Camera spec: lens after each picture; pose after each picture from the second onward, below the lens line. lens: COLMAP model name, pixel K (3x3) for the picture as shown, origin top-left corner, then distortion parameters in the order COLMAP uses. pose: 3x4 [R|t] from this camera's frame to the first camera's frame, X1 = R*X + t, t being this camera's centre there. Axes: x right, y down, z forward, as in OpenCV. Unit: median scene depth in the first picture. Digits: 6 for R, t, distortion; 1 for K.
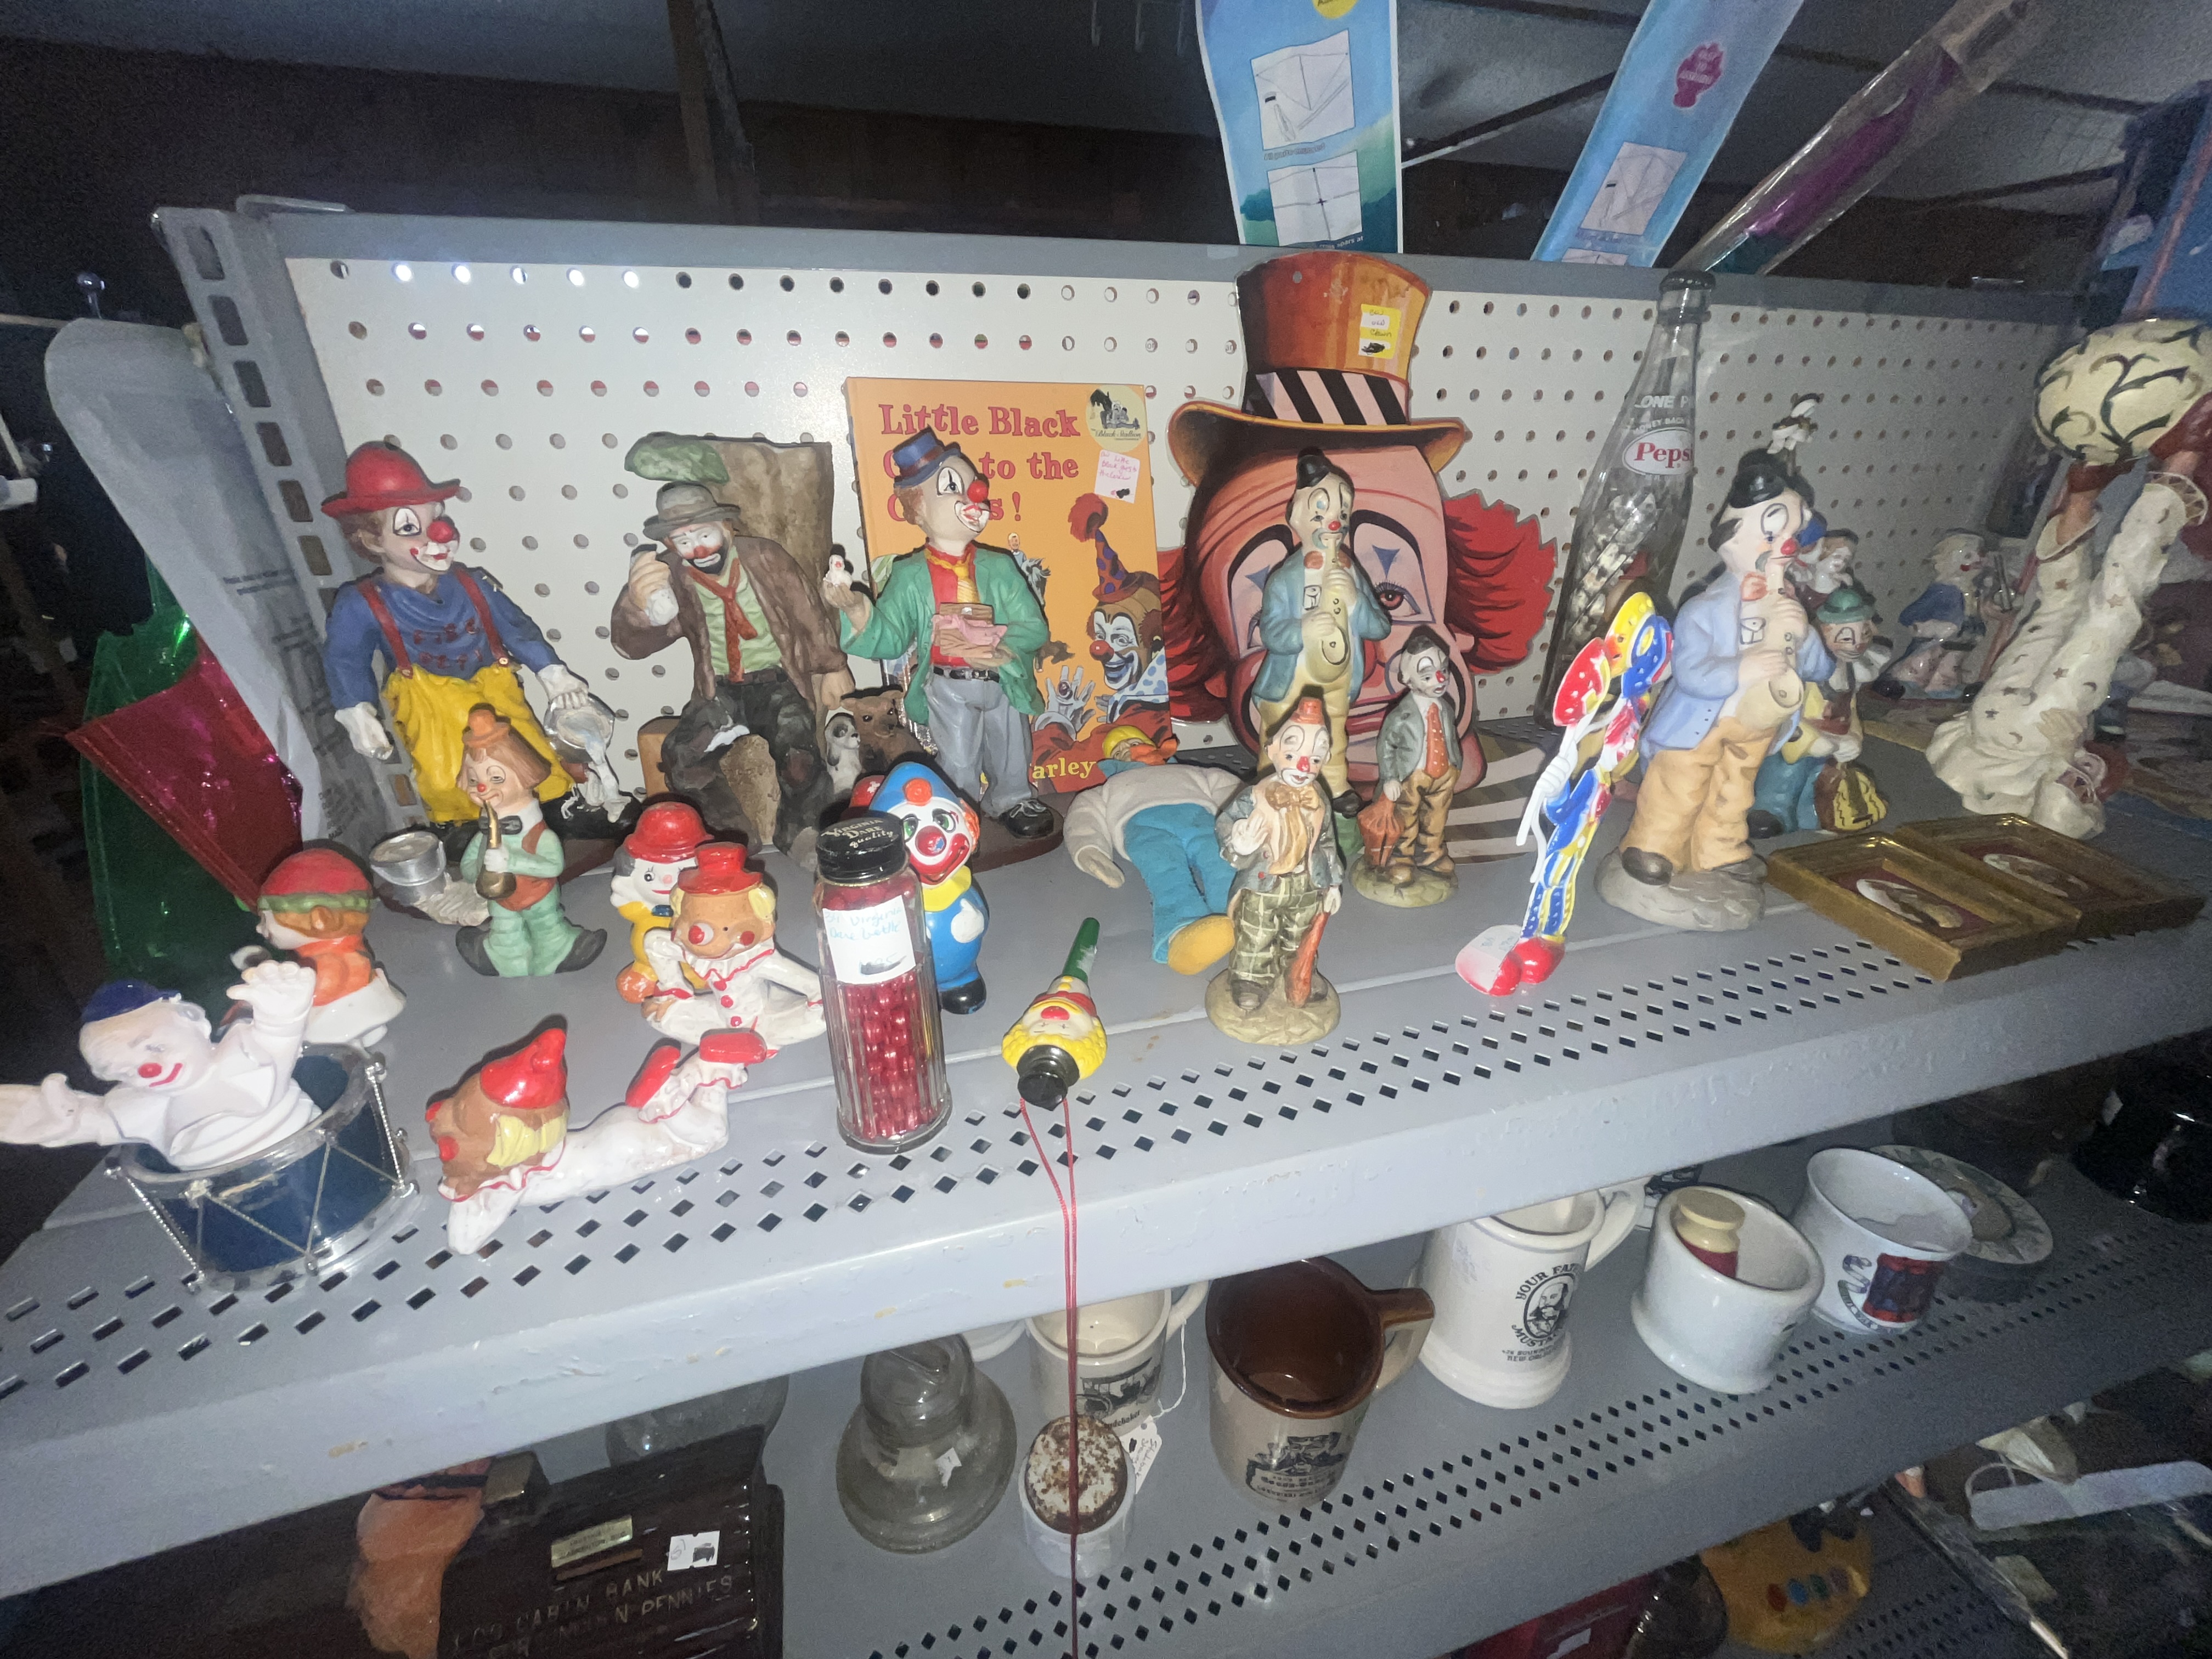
lens RADIAL K [[898.8, 0, 1104.8], [0, 898.8, 830.9], [0, 0, 1]] dist [-0.003304, -0.000556]
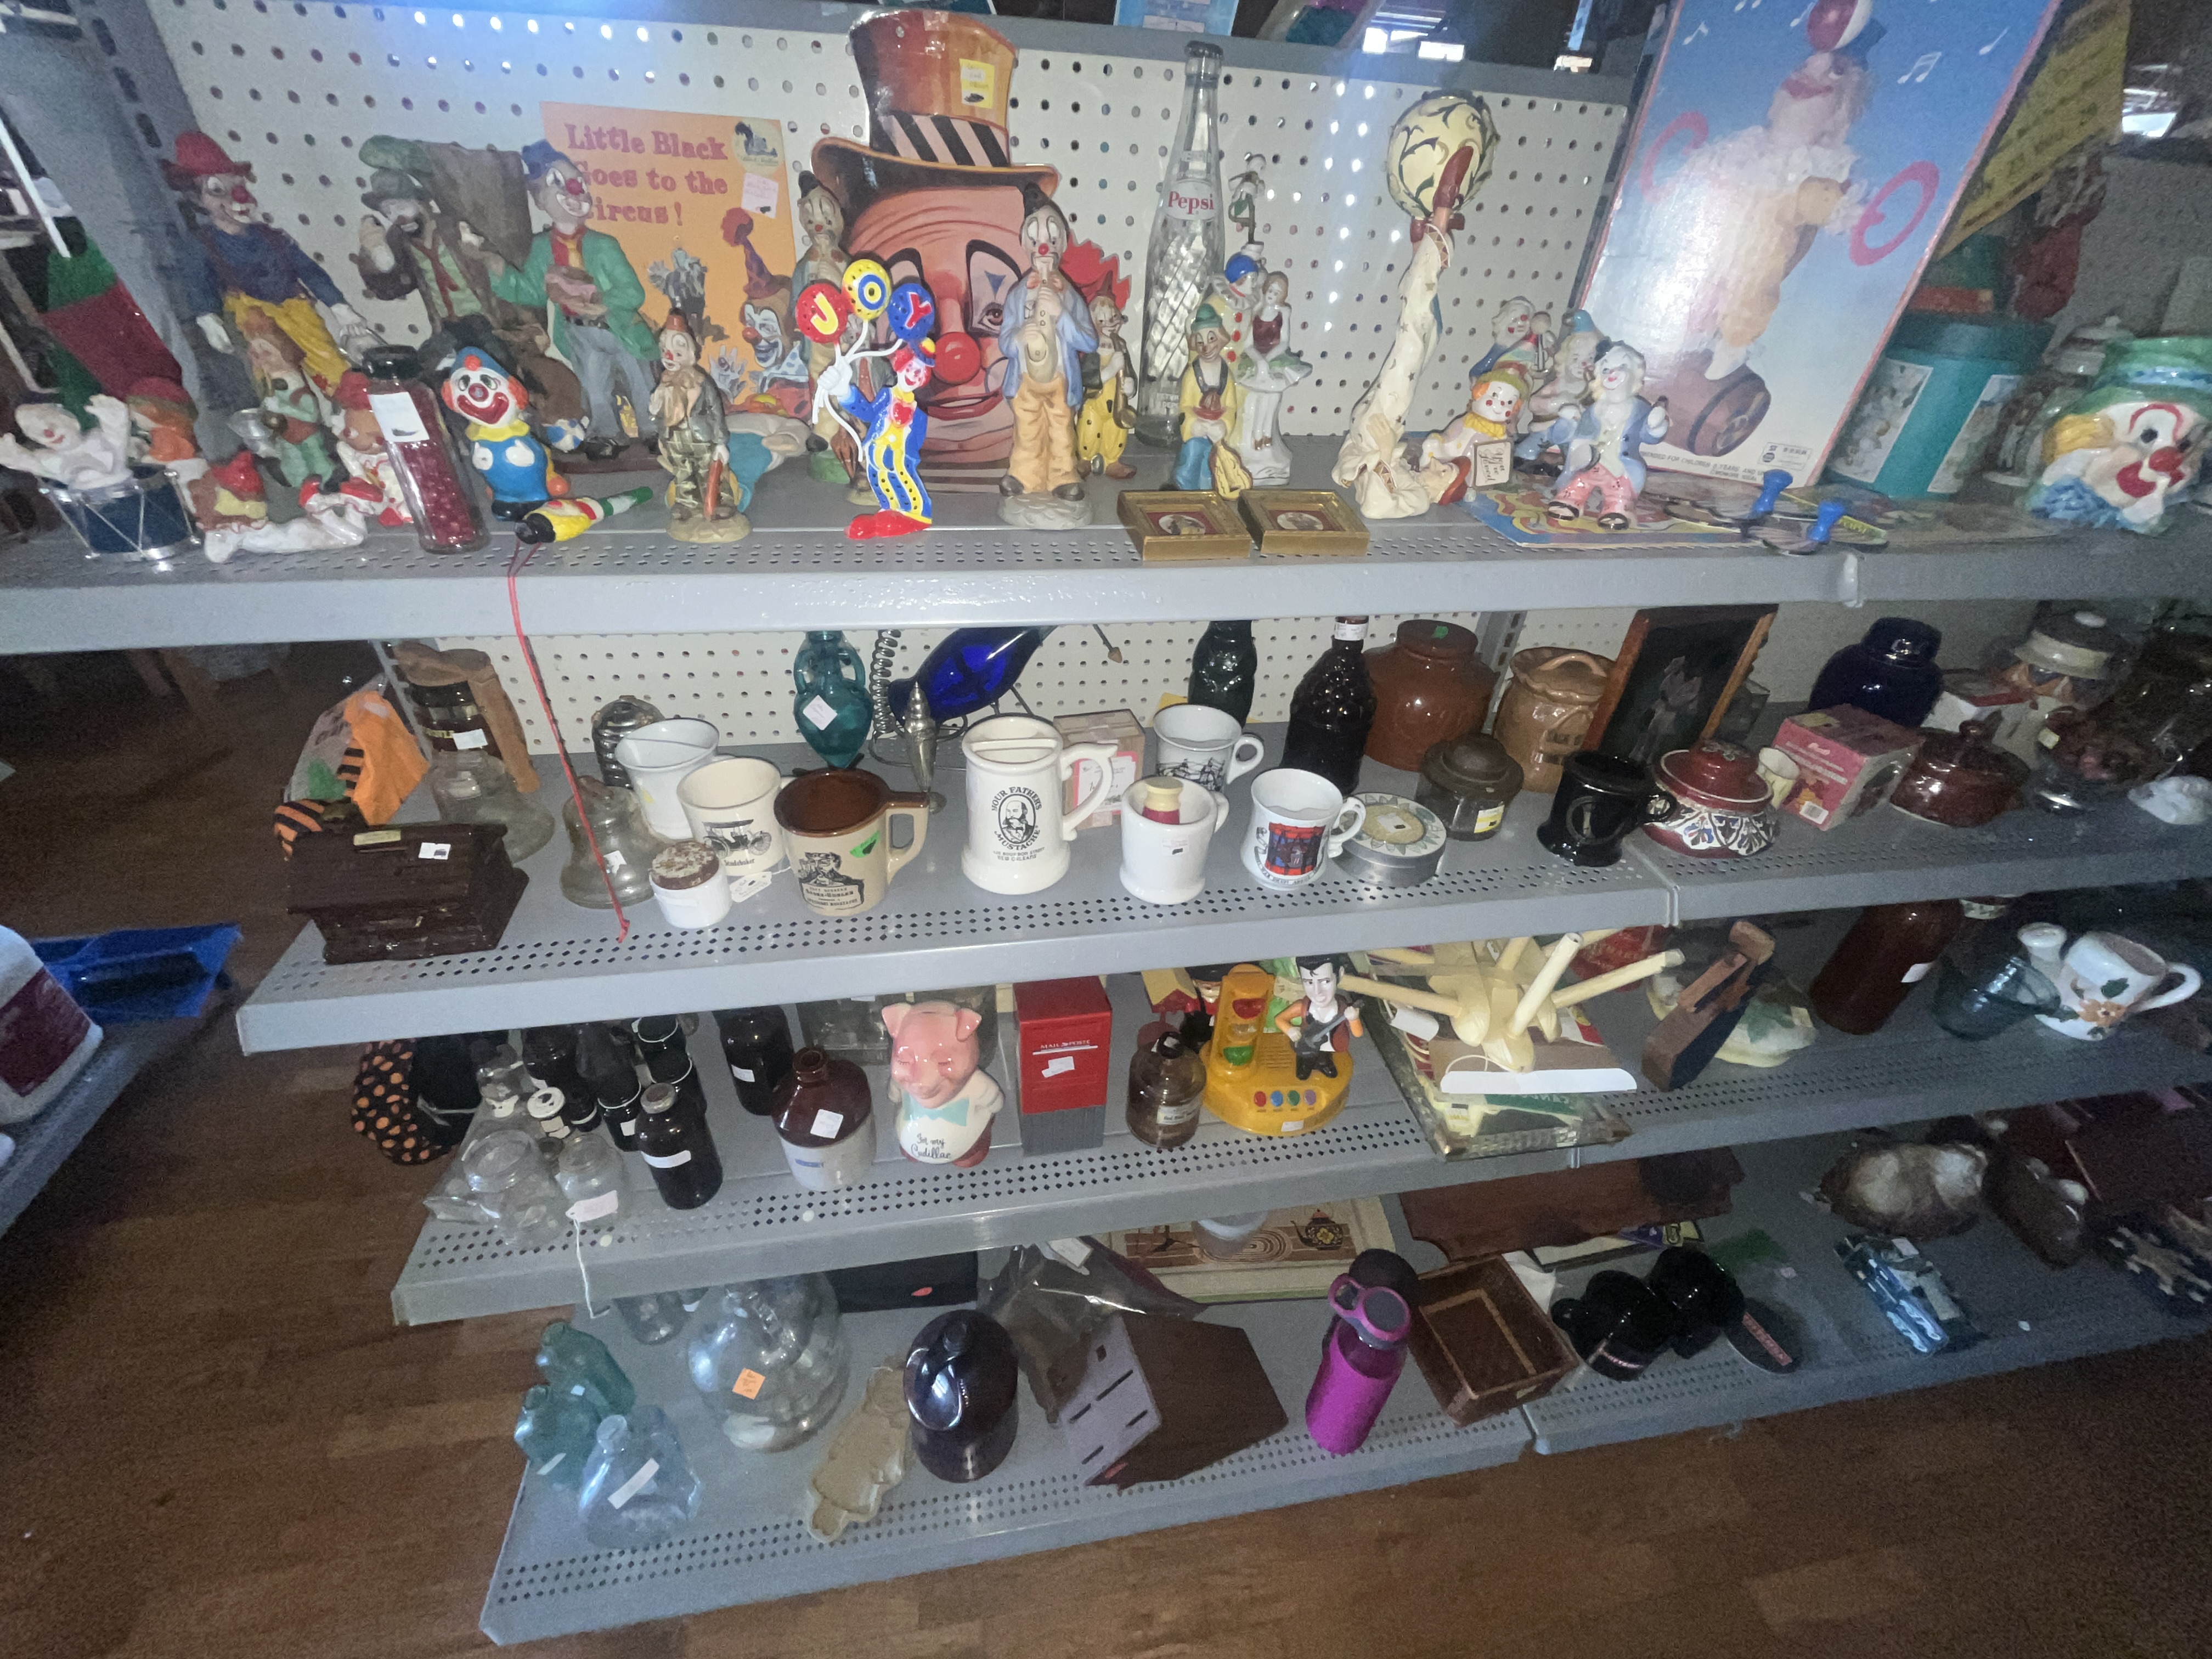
lens RADIAL K [[898.8, 0, 1107.1], [0, 898.8, 833.2], [0, 0, 1]] dist [-0.003304, -0.000556]
pose [[0.993270, 0.099837, -0.058706, 0.712804], [-0.087004, 0.977773, 0.190764, 0.241930], [0.076446, -0.184373, 0.979879, -0.460599]]
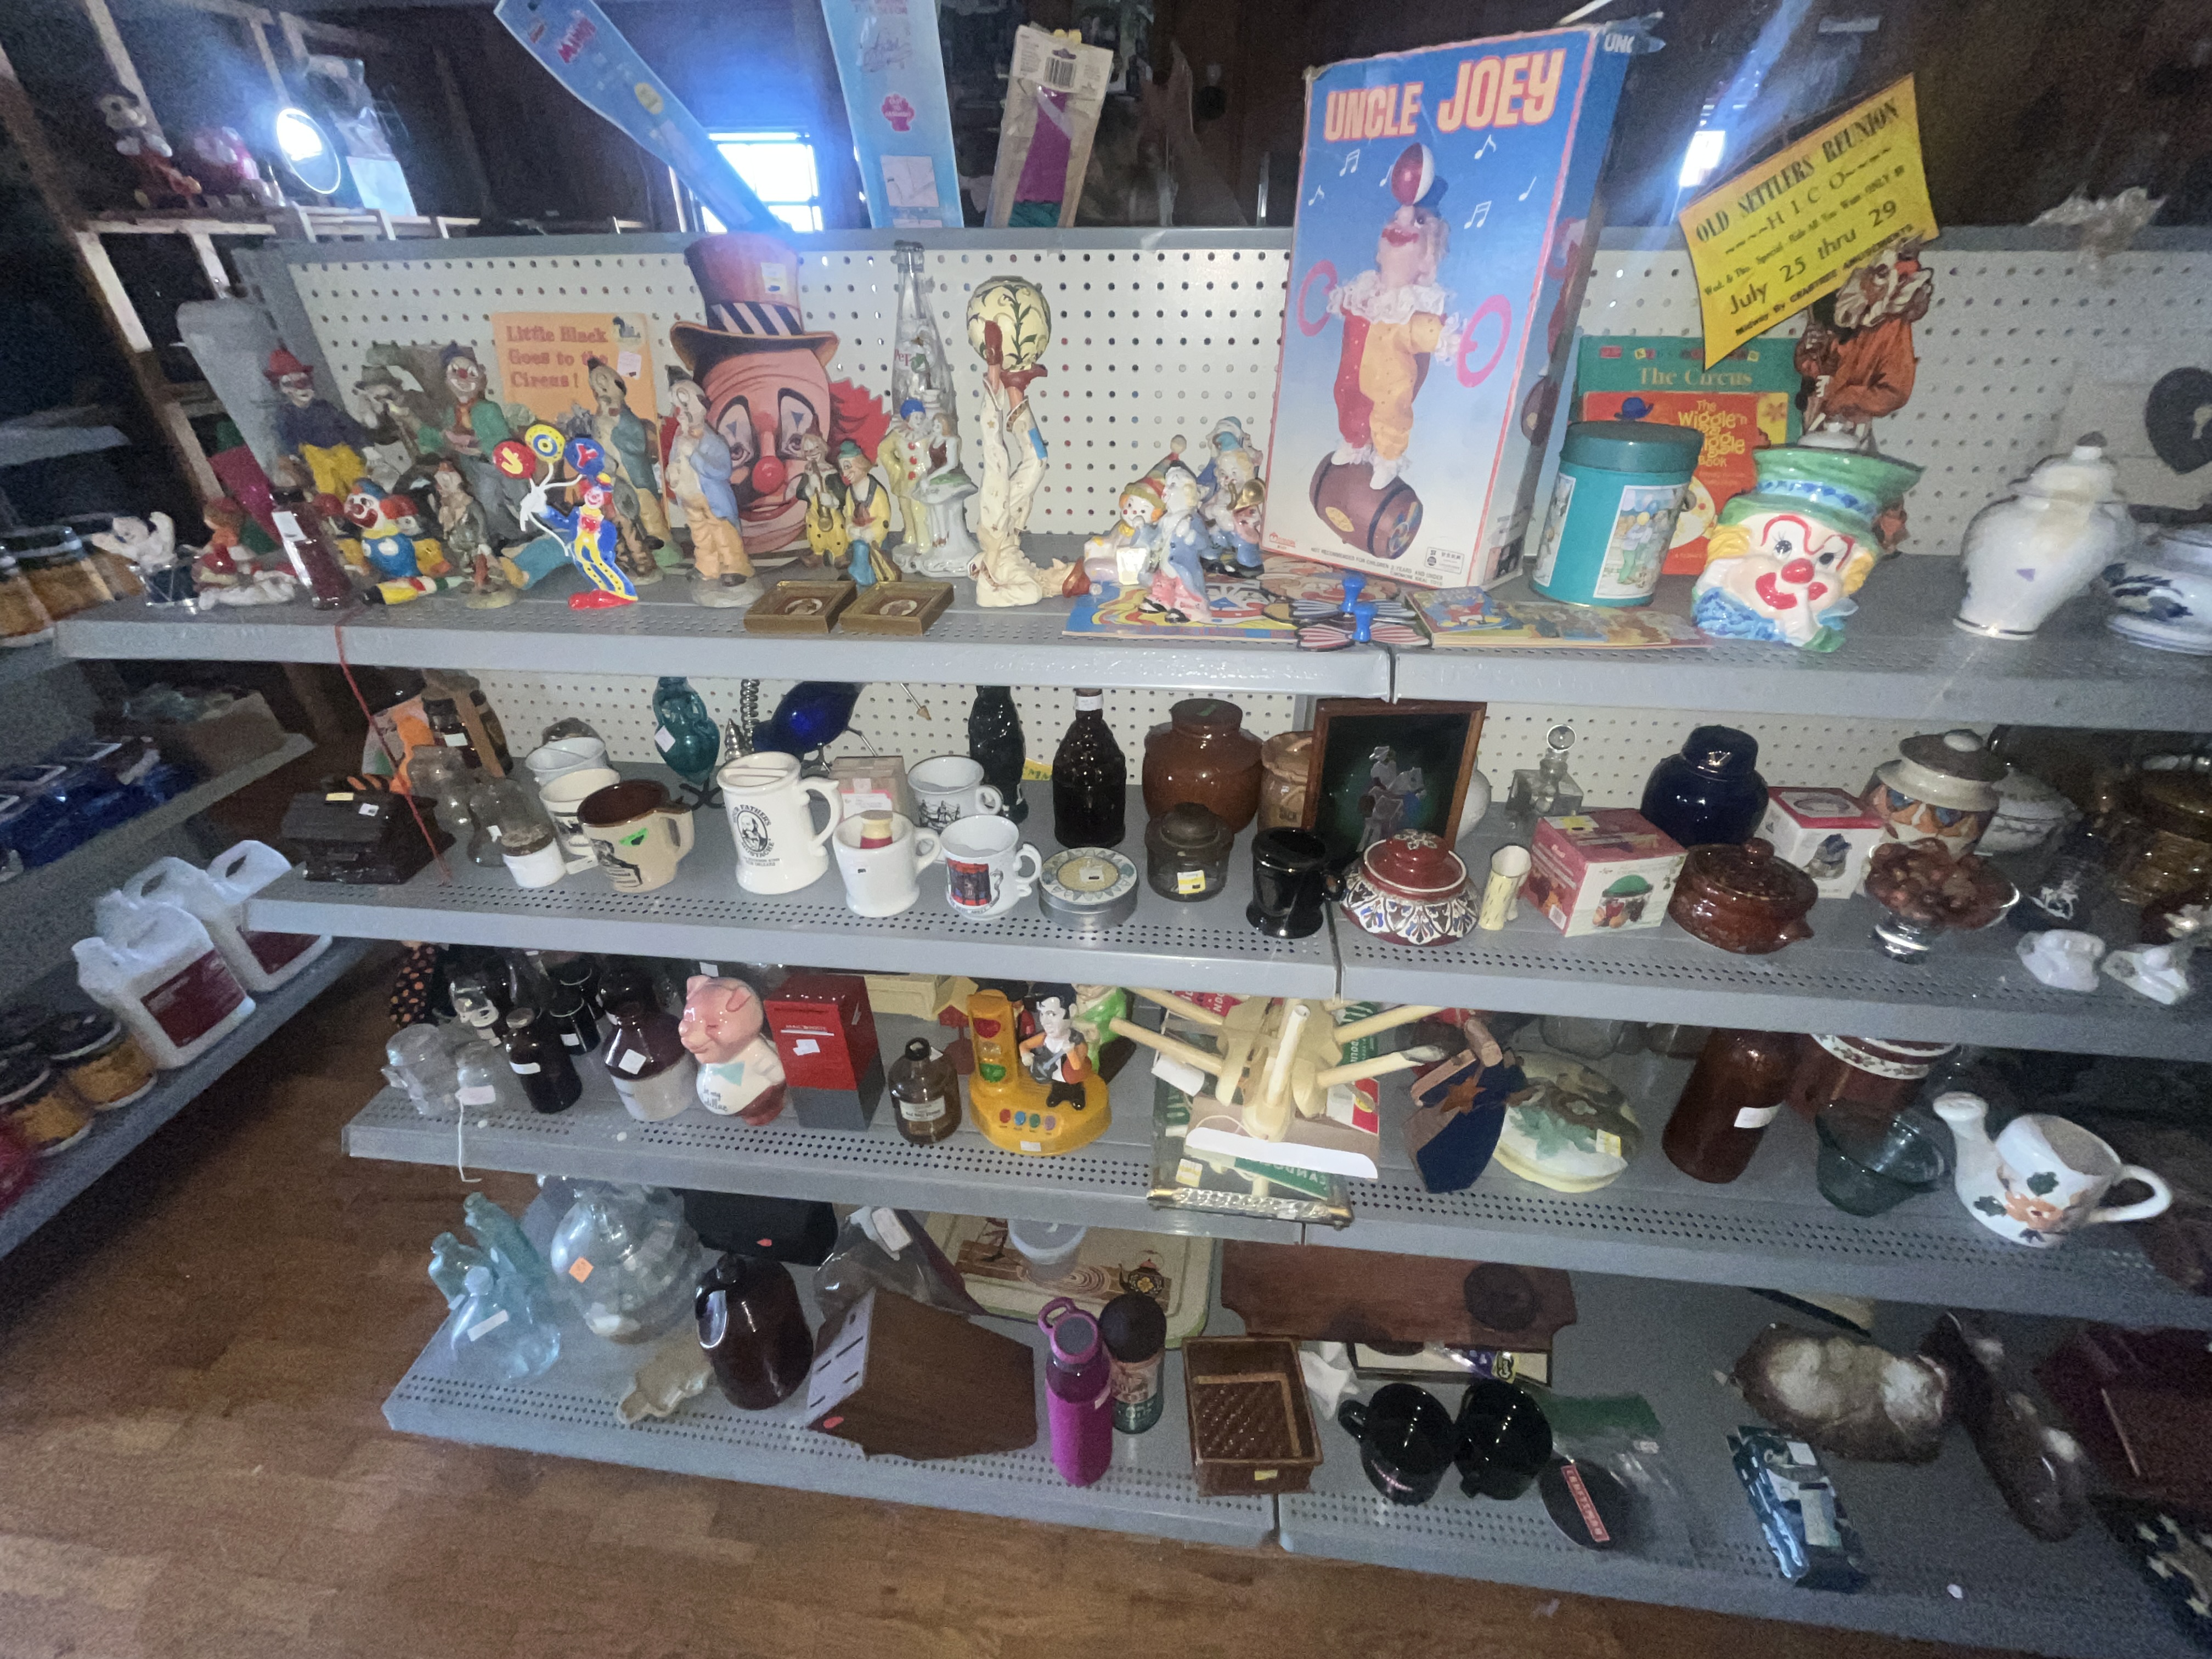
lens RADIAL K [[898.8, 0, 1105.6], [0, 898.8, 833.9], [0, 0, 1]] dist [-0.003304, -0.000556]
pose [[0.926737, 0.191865, -0.323027, 1.742988], [-0.150178, 0.977273, 0.149613, 0.133084], [0.344391, -0.090141, 0.934489, -0.498968]]
